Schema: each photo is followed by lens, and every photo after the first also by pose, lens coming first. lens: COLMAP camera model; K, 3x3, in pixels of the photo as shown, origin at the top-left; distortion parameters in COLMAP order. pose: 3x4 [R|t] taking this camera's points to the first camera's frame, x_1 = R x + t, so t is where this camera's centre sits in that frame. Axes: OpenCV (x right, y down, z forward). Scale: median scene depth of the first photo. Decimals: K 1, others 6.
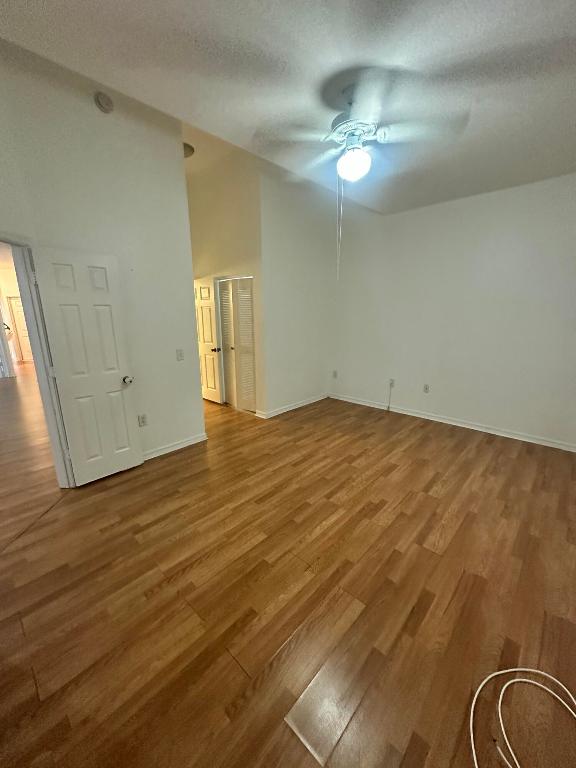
lens RADIAL K [[305.7, 0, 288.4], [0, 305.7, 384.8], [0, 0, 1]] dist [0.003524, 0.000073]
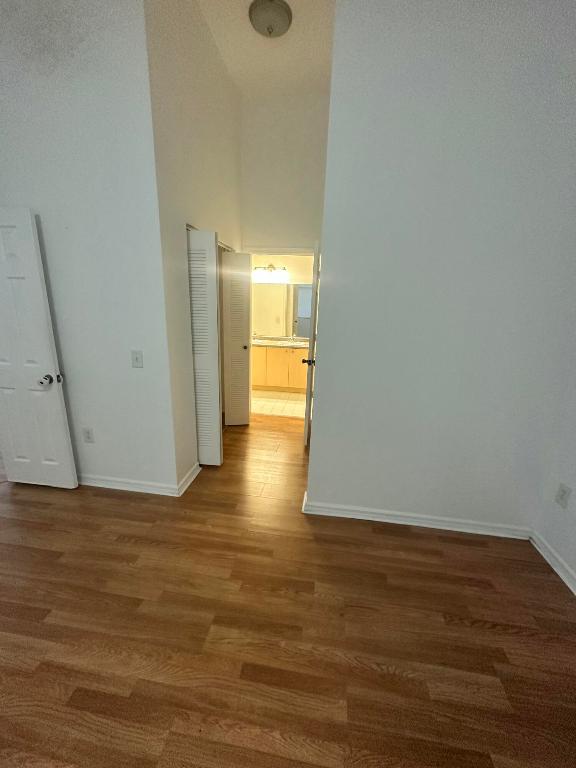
lens RADIAL K [[305.7, 0, 286.9], [0, 305.7, 381.0], [0, 0, 1]] dist [0.003524, 0.000073]
pose [[0.569458, 0.234913, -0.787739, 0.331167], [-0.229648, 0.965604, 0.121941, -0.196016], [0.789290, 0.111463, 0.603819, 0.823338]]
